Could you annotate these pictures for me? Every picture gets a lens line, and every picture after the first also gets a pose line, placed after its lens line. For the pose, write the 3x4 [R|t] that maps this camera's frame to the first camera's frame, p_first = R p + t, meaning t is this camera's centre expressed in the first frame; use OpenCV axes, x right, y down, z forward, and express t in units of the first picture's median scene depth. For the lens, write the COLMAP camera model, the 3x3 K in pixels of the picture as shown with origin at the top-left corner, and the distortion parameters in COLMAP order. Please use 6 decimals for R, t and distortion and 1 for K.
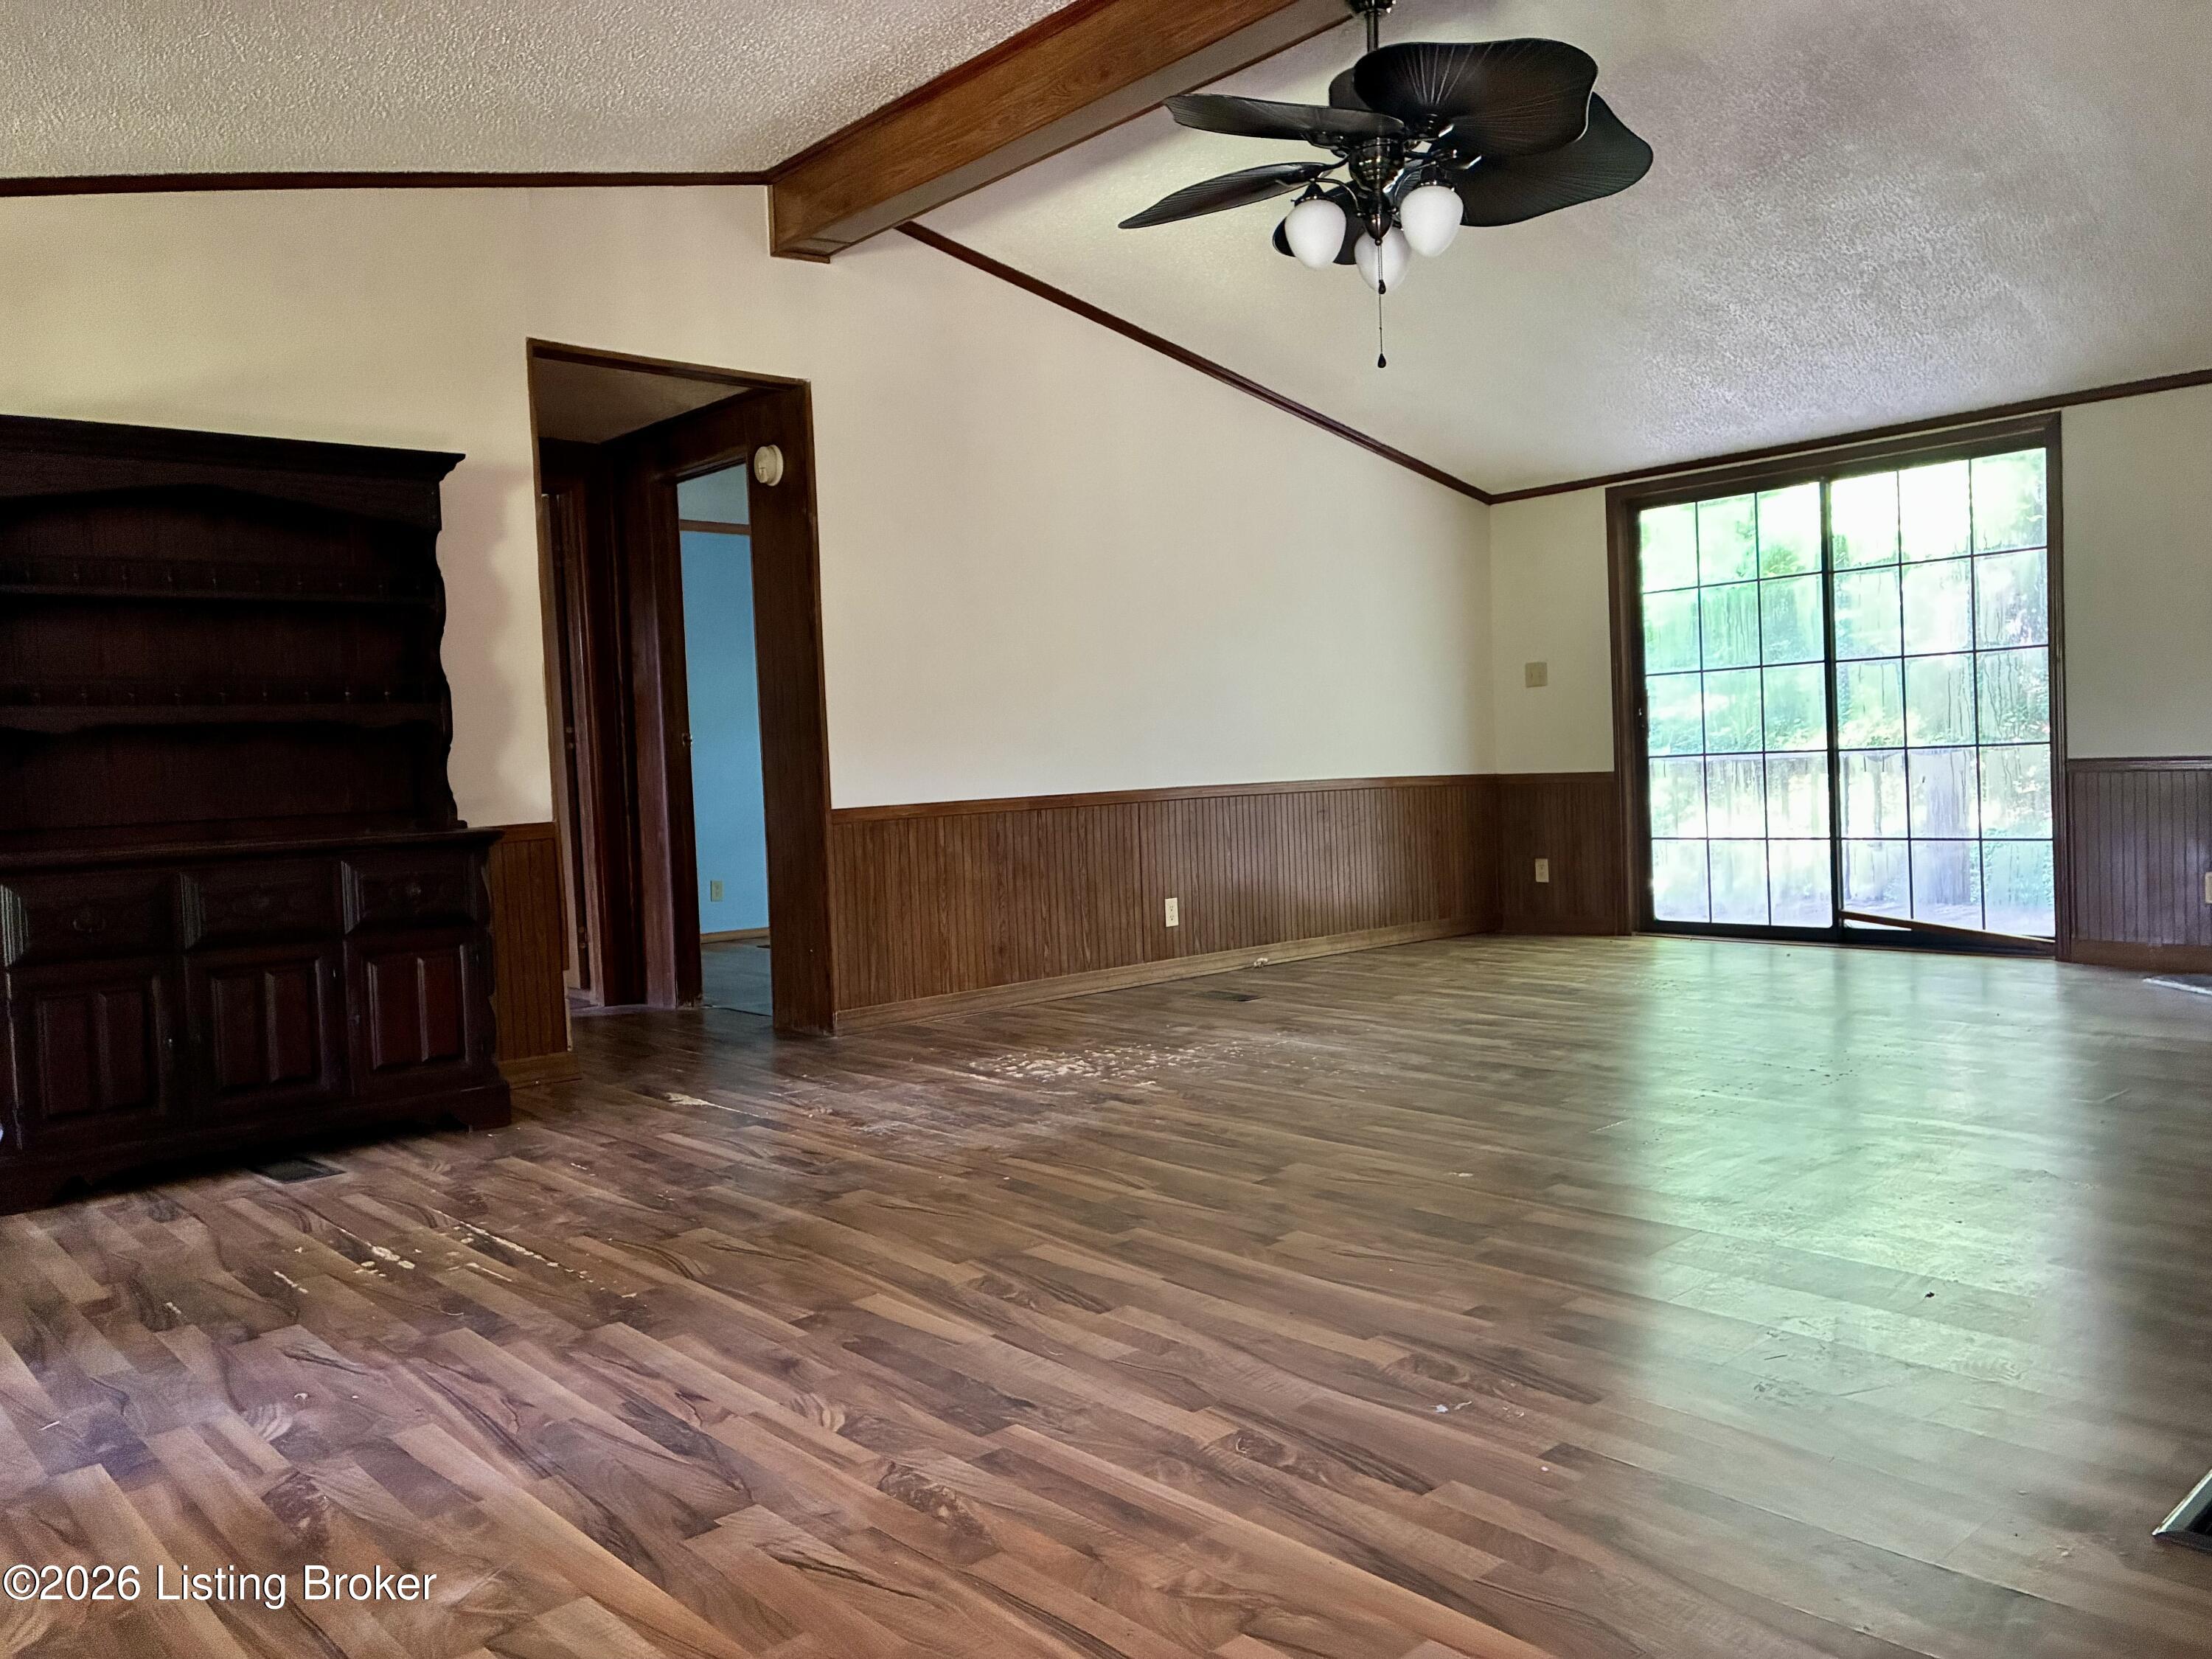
lens RADIAL K [[1663.6, 0, 1093.1], [0, 1663.6, 826.2], [0, 0, 1]] dist [0.055111, -0.079775]
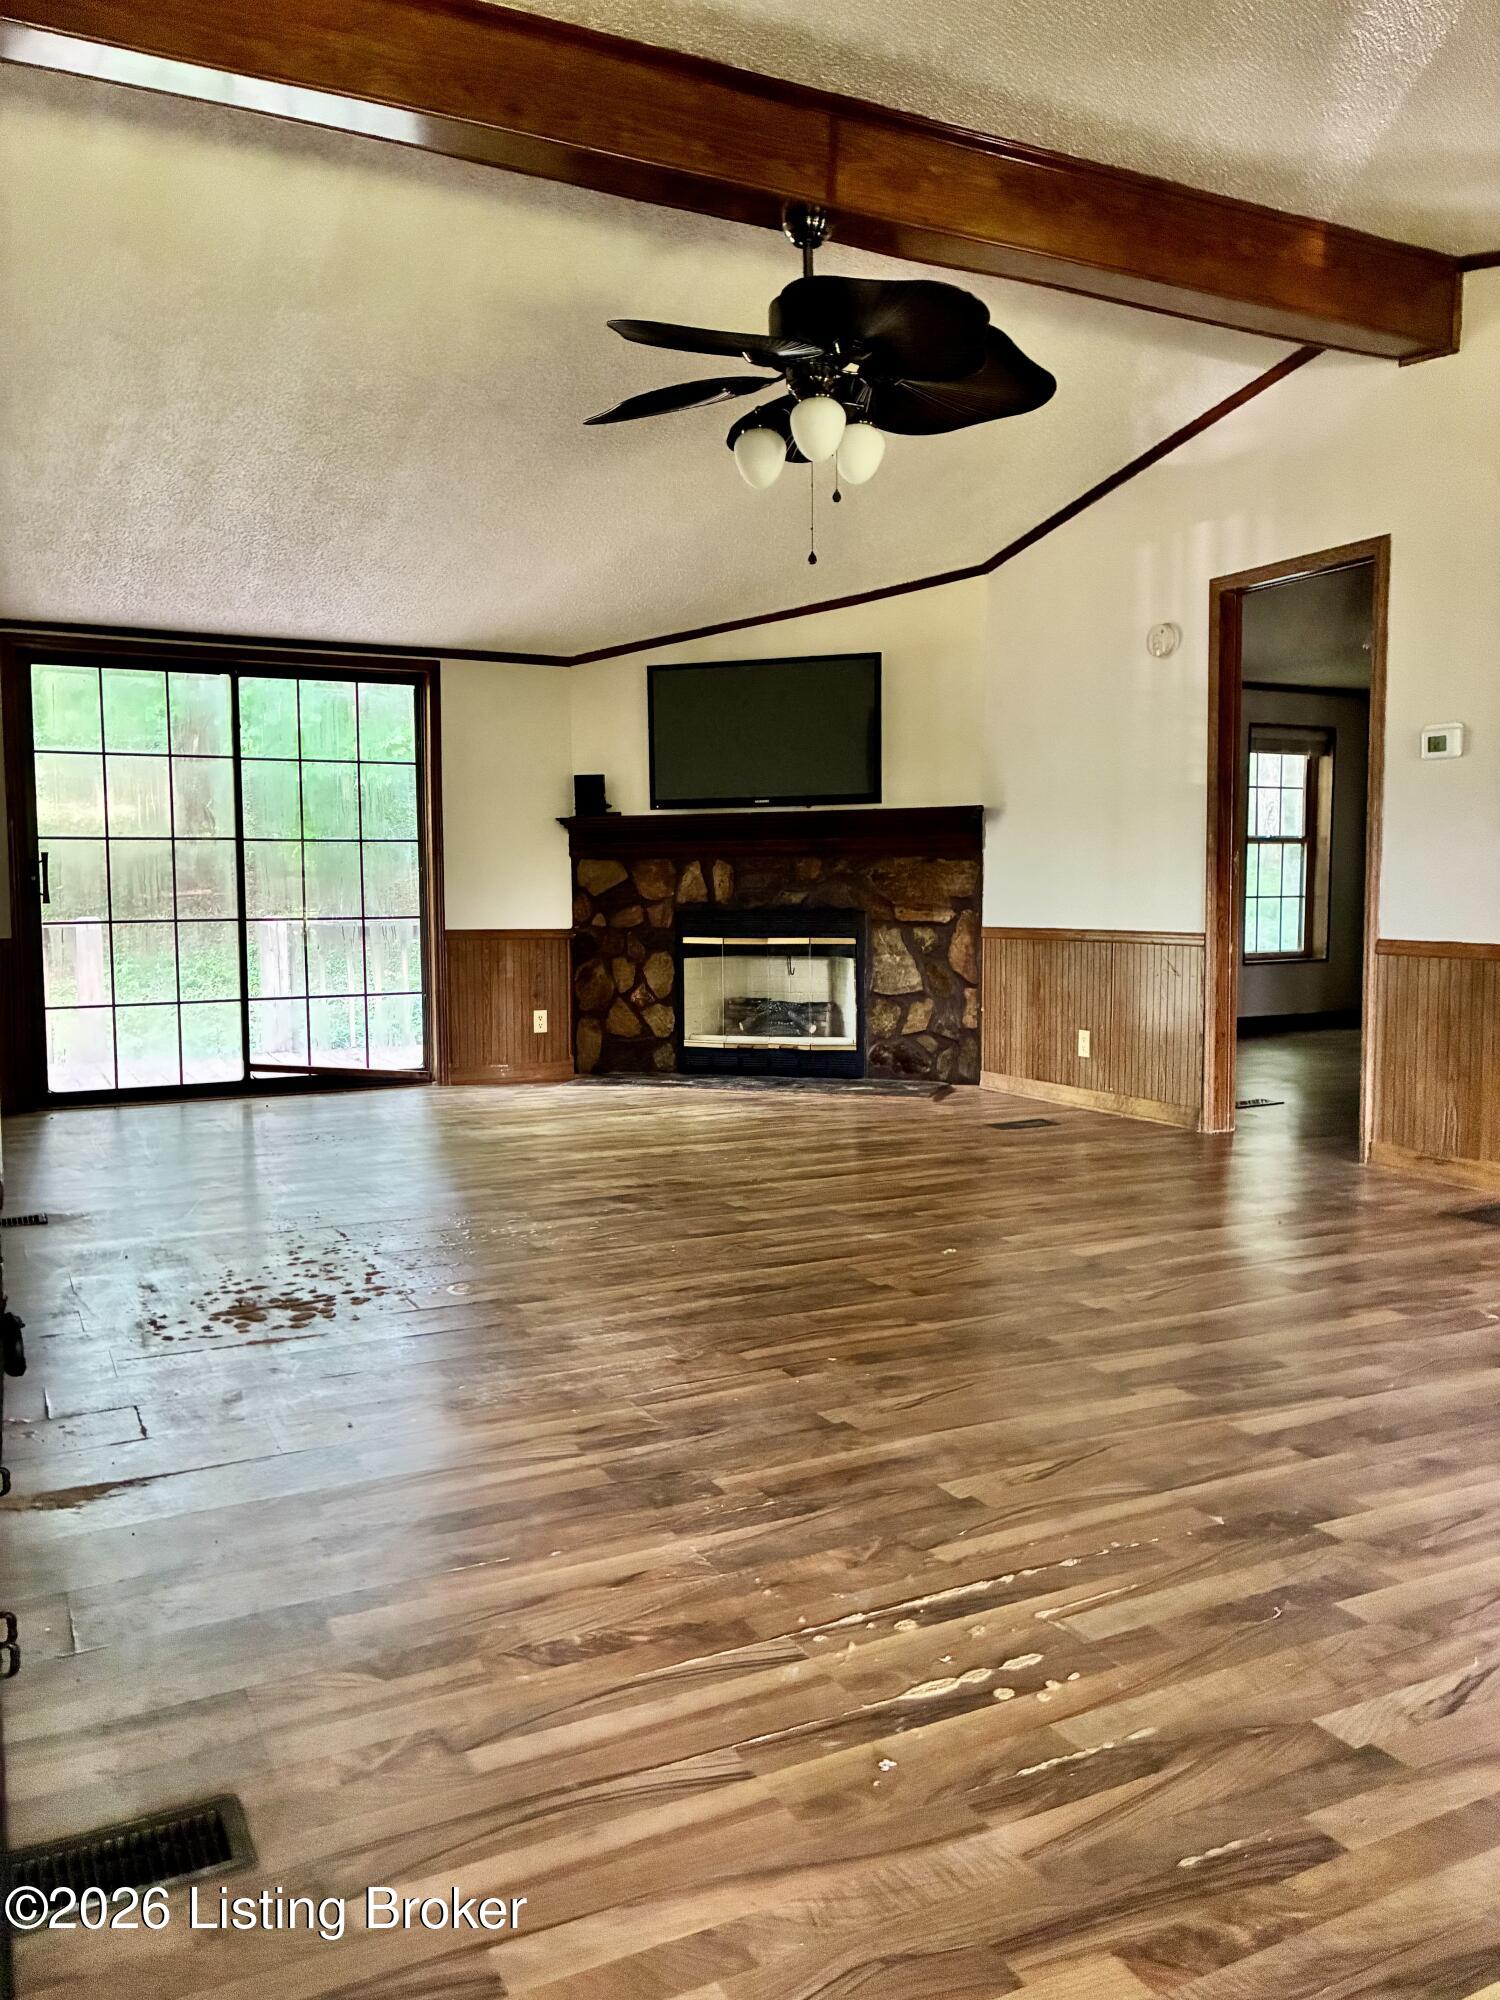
lens RADIAL K [[1504.1, 0, 744.4], [0, 1504.1, 1001.8], [0, 0, 1]] dist [0.055111, -0.079775]
pose [[0.257362, -0.032605, 0.965765, -0.990355], [0.034139, 0.999113, 0.024634, -0.009582], [-0.965712, 0.026630, 0.258247, 0.946483]]
